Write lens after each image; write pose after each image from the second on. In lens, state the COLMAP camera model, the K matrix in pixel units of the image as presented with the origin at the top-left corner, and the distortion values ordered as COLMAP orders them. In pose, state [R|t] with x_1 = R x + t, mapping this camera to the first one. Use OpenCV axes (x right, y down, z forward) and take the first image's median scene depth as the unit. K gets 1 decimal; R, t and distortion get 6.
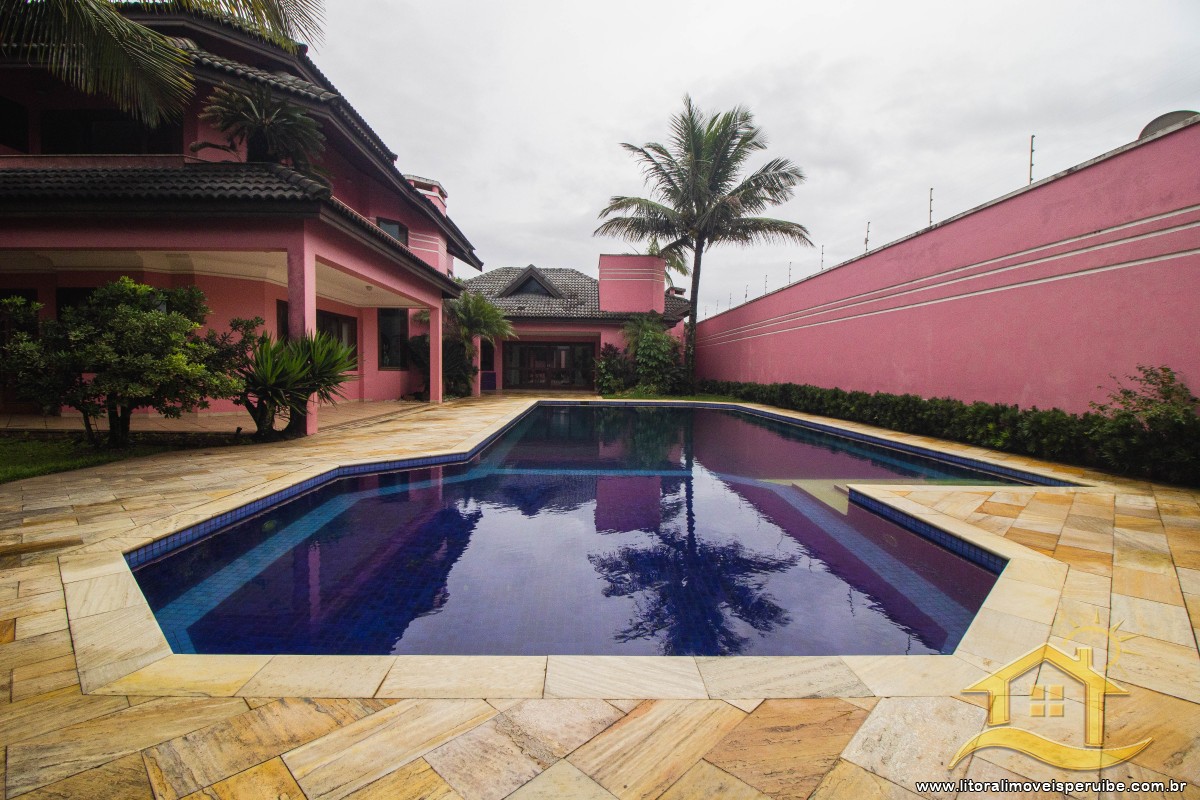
lens RADIAL K [[563.0, 0, 586.9], [0, 563.0, 401.7], [0, 0, 1]] dist [-0.012288, -0.001205]
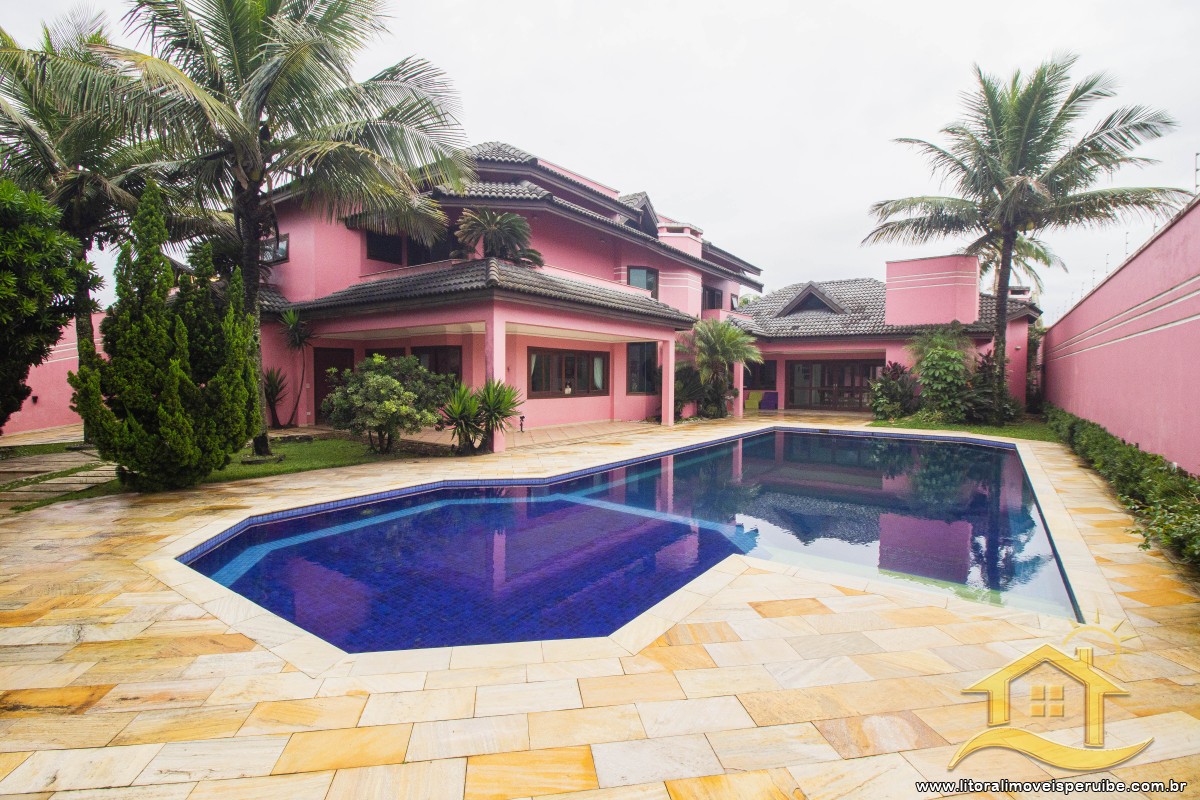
lens RADIAL K [[563.0, 0, 585.7], [0, 563.0, 391.7], [0, 0, 1]] dist [-0.012288, -0.001205]
pose [[0.793201, 0.007885, -0.608909, 0.213293], [-0.027061, 0.999385, -0.022310, -0.026694], [0.608358, 0.034174, 0.792926, 0.012368]]
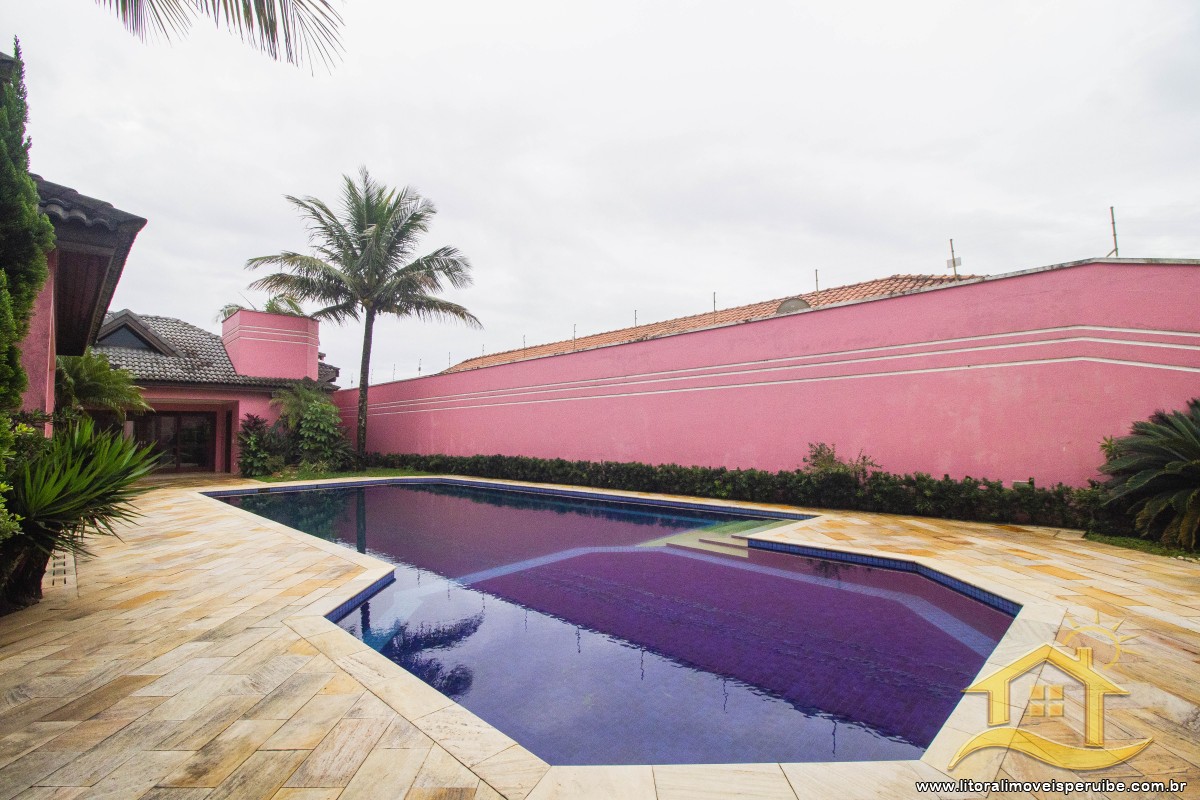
lens RADIAL K [[563.0, 0, 599.8], [0, 563.0, 400.8], [0, 0, 1]] dist [-0.012288, -0.001205]
pose [[0.711794, 0.015671, 0.702213, -0.198920], [0.061957, 0.994453, -0.084996, -0.023369], [-0.699650, 0.104006, 0.706875, 0.053646]]
